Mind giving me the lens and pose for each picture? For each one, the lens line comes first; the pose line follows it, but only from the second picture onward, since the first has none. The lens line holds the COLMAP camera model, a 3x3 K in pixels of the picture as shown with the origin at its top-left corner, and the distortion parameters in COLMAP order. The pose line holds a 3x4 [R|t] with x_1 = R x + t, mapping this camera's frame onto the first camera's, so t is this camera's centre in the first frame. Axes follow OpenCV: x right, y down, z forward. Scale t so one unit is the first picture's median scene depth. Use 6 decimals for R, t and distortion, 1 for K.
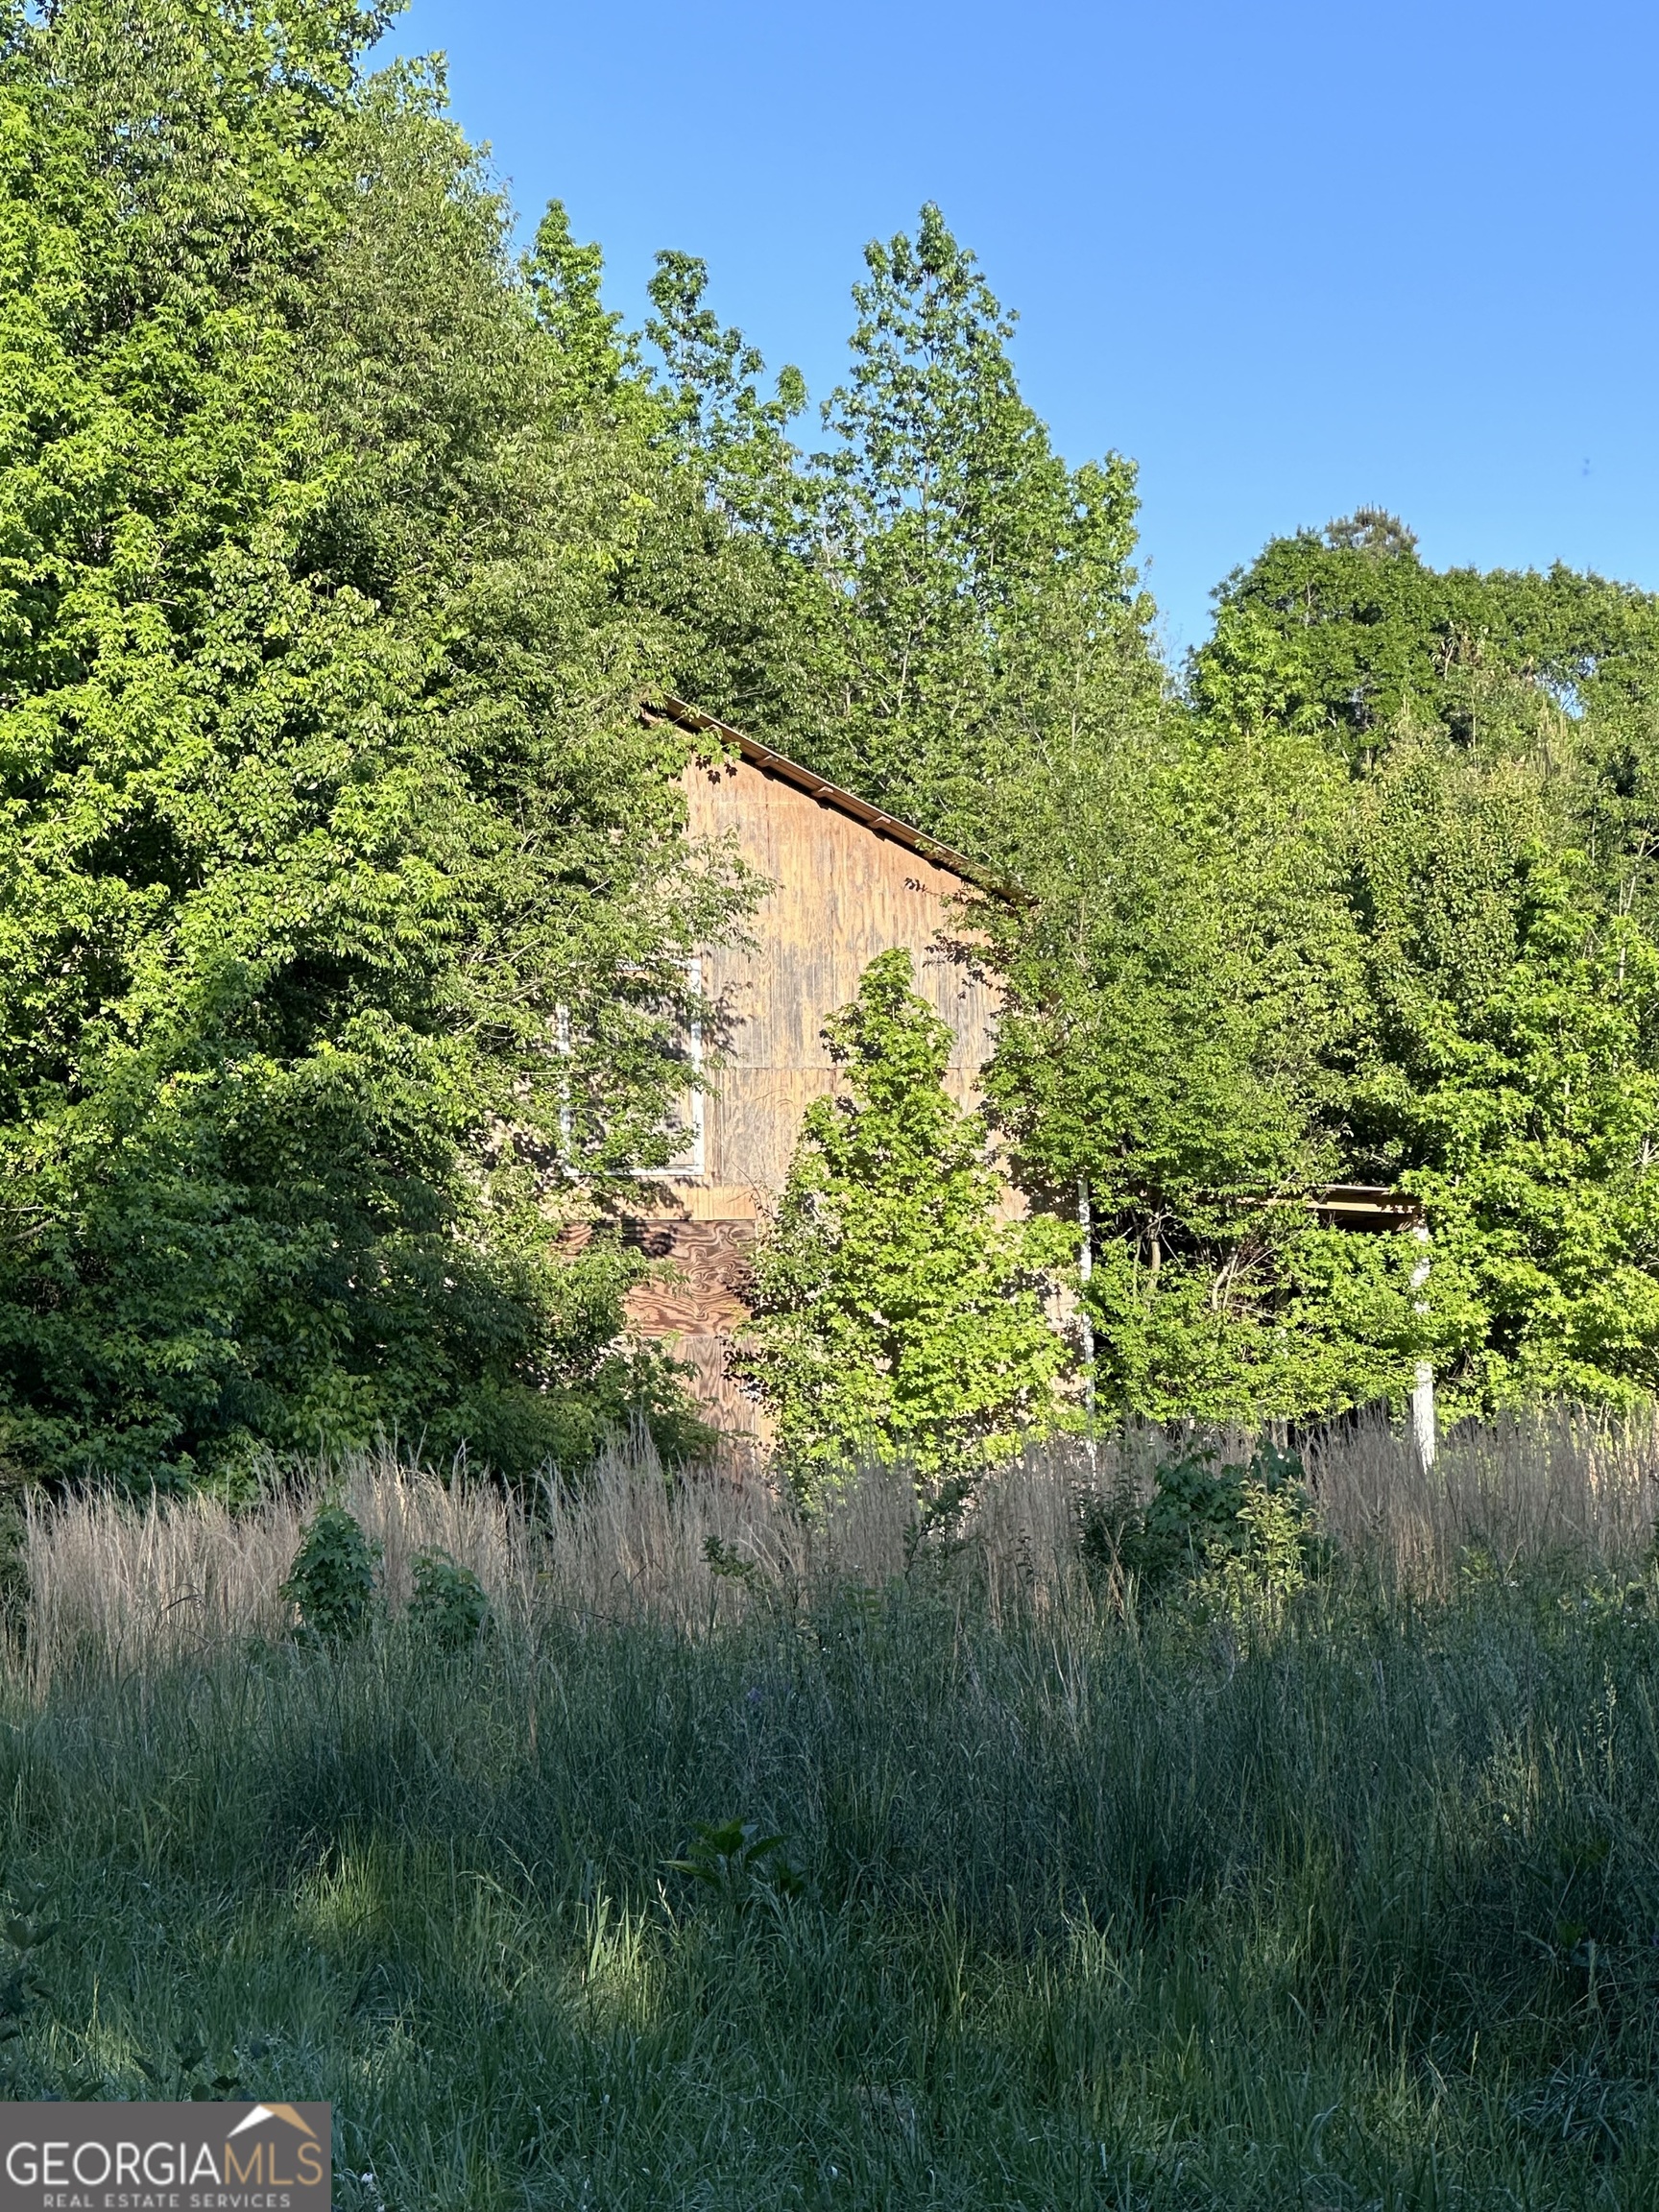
lens RADIAL K [[6058.1, 0, 838.9], [0, 6058.1, 1093.8], [0, 0, 1]] dist [0.081340, 0.000000]
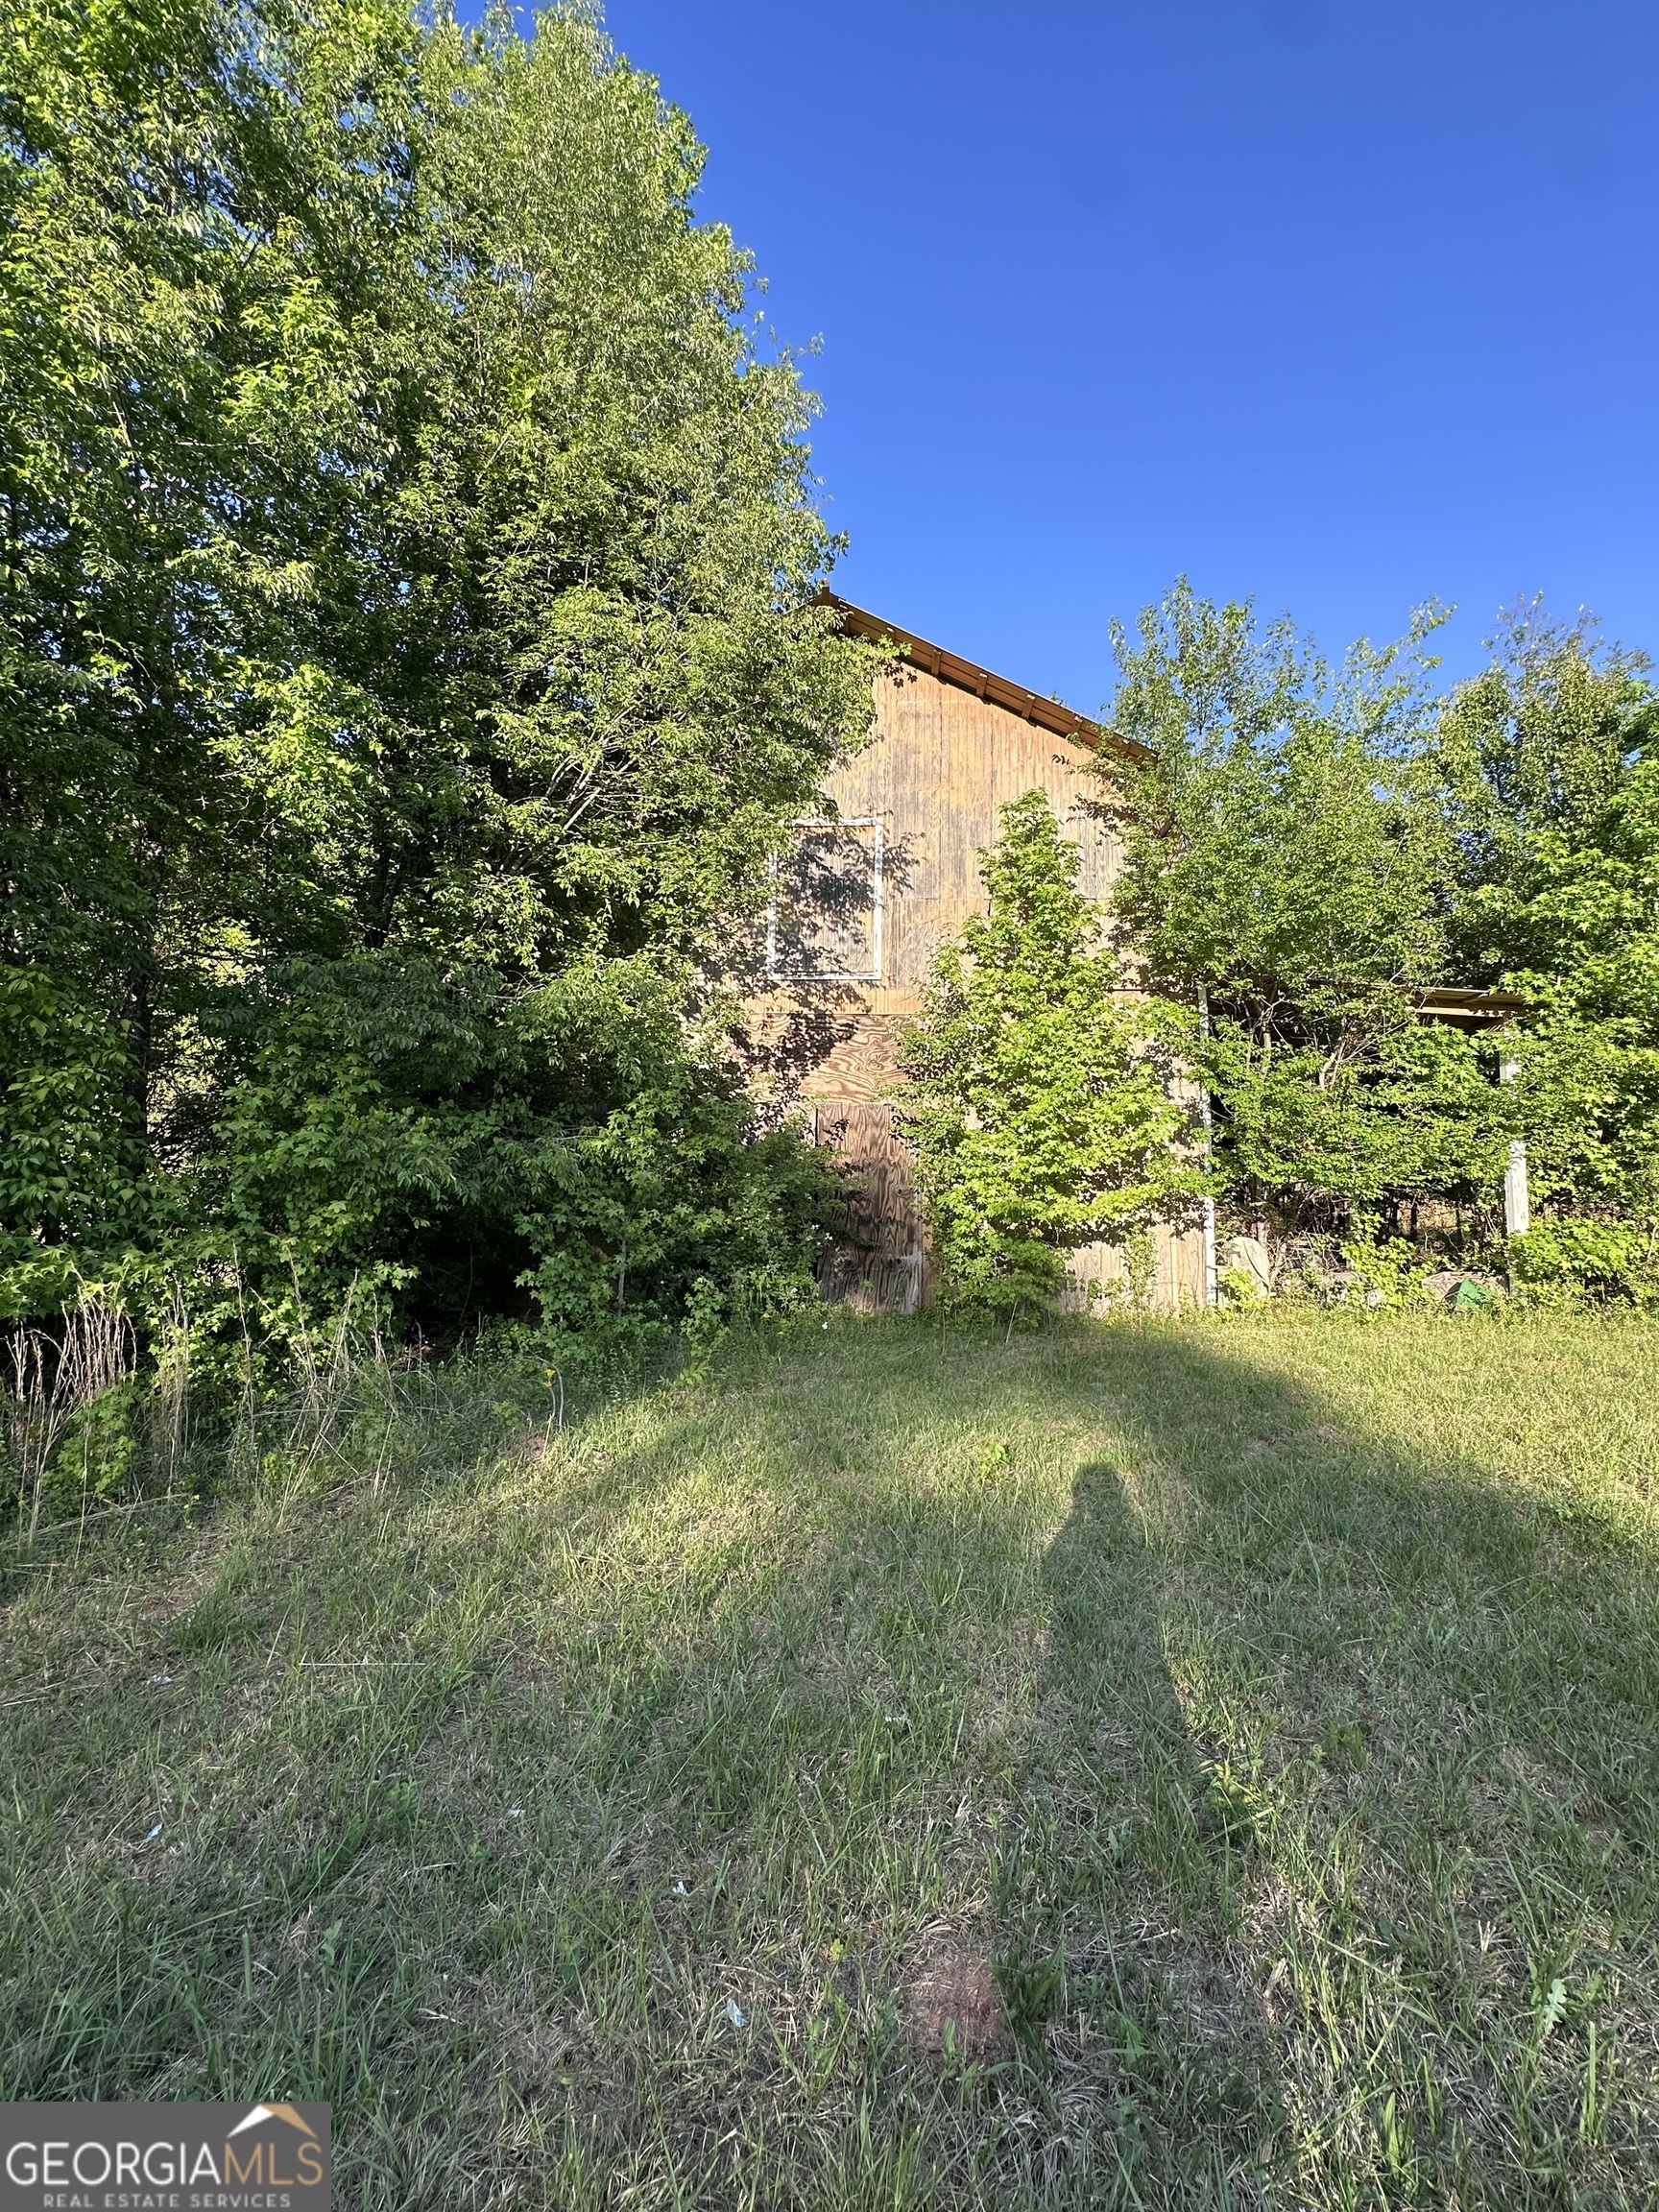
lens RADIAL K [[894.1, 0, 844.4], [0, 894.1, 1098.2], [0, 0, 1]] dist [0.002242, -0.000173]
pose [[0.931270, 0.000088, -0.364330, 0.039541], [-0.013923, 0.999278, -0.035347, 0.045481], [0.364064, 0.037990, 0.930599, 0.820805]]
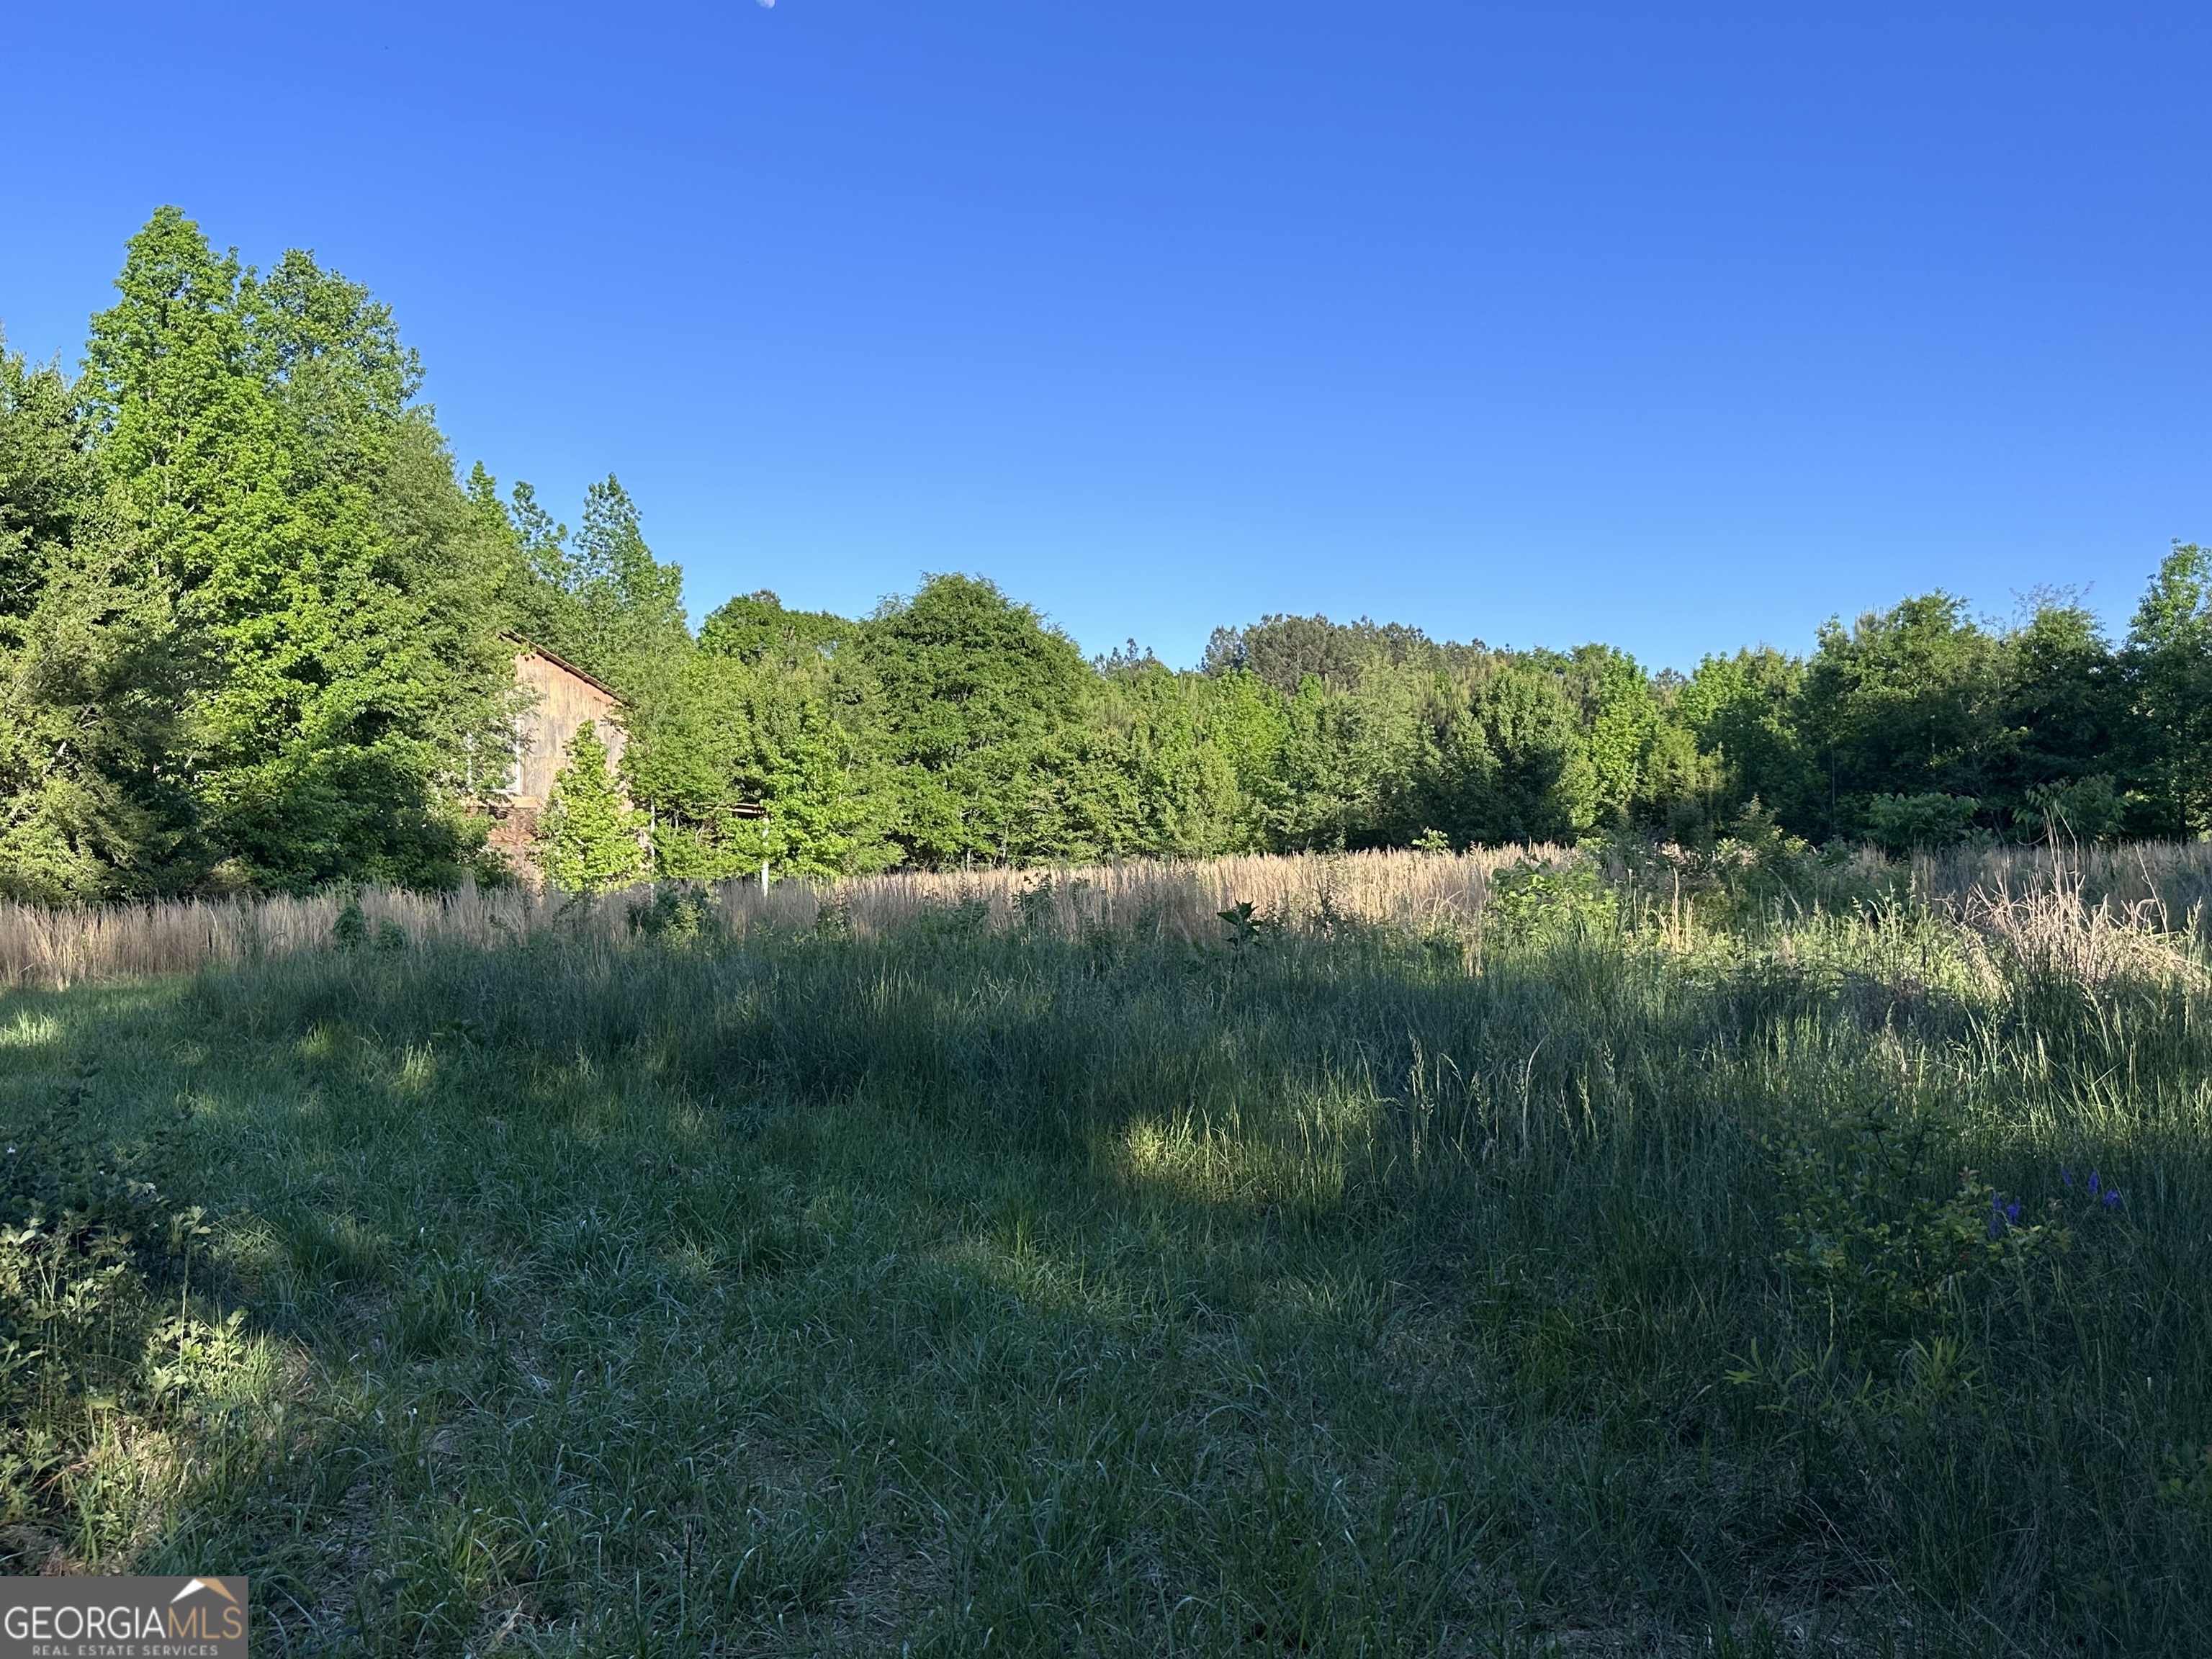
lens RADIAL K [[1872.2, 0, 1123.7], [0, 1872.2, 836.3], [0, 0, 1]] dist [0.112962, -0.005946]
pose [[0.961758, 0.030203, 0.272231, 0.010601], [-0.038255, 0.998972, 0.024318, 0.000996], [-0.271217, -0.033802, 0.961925, 0.023152]]
